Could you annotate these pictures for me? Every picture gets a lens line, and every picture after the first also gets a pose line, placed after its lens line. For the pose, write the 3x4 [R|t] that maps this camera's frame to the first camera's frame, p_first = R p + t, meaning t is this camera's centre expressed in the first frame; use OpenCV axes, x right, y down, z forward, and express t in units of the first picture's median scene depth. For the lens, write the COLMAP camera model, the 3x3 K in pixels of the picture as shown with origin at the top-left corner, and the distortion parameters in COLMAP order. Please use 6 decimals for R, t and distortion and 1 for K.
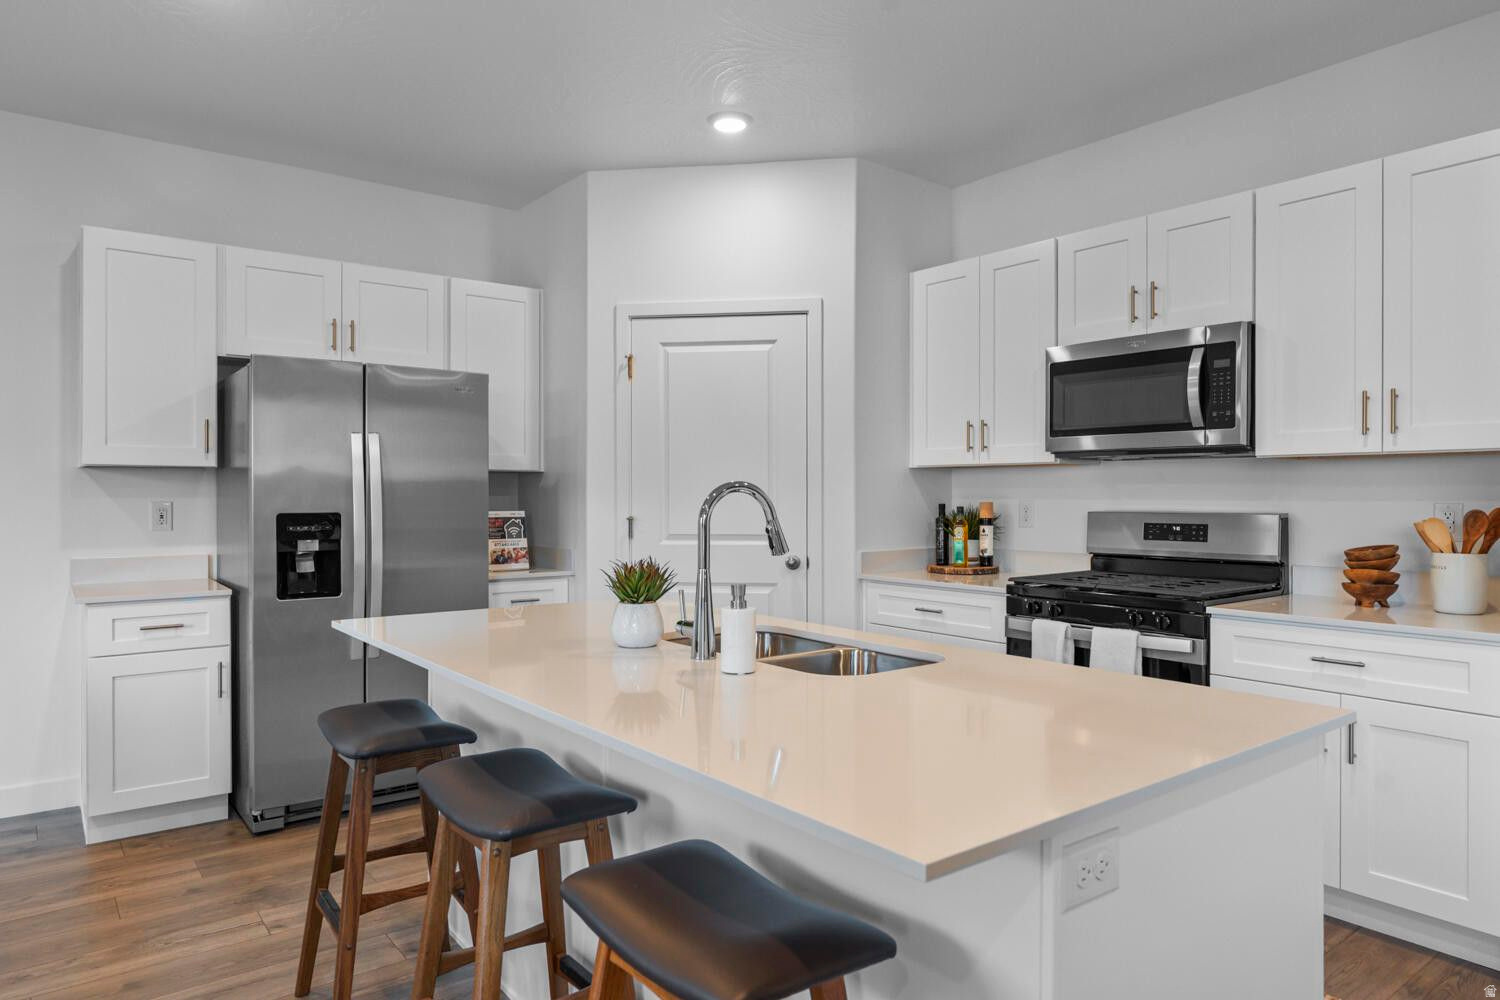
lens RADIAL K [[926.8, 0, 750.0], [0, 926.8, 500.0], [0, 0, 1]] dist [-0.002941, -0.000535]
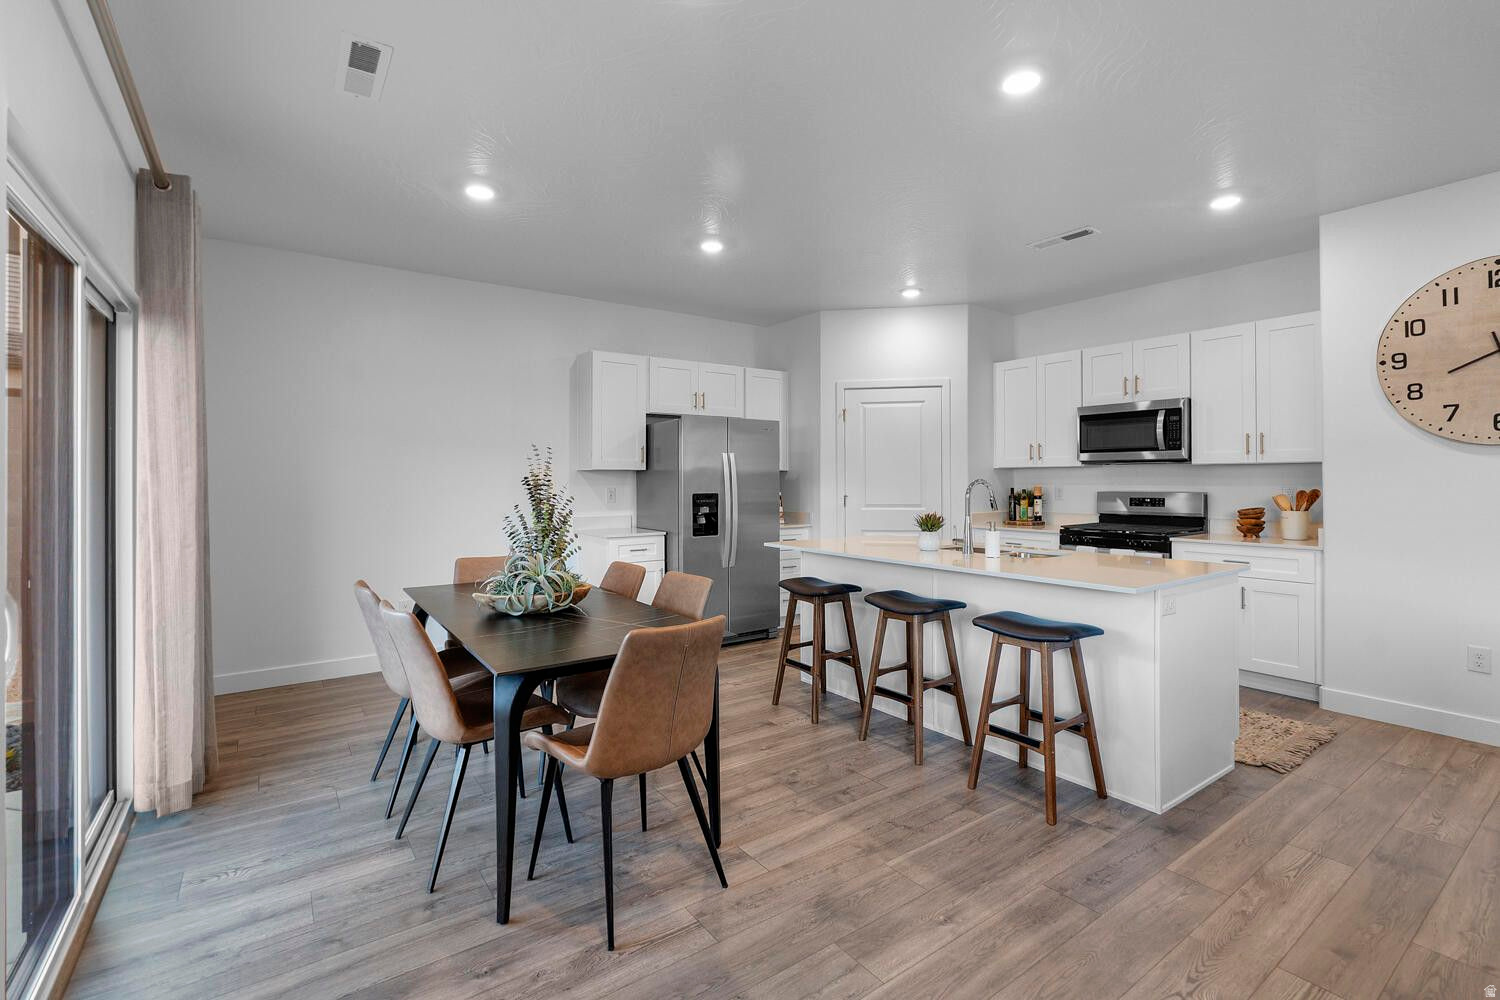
lens RADIAL K [[687.7, 0, 747.9], [0, 687.7, 480.8], [0, 0, 1]] dist [-0.001597, -0.000221]
pose [[0.999664, -0.003191, -0.025704, -0.322587], [0.003045, 0.999979, -0.005725, -0.004138], [0.025722, 0.005644, 0.999653, -0.440307]]
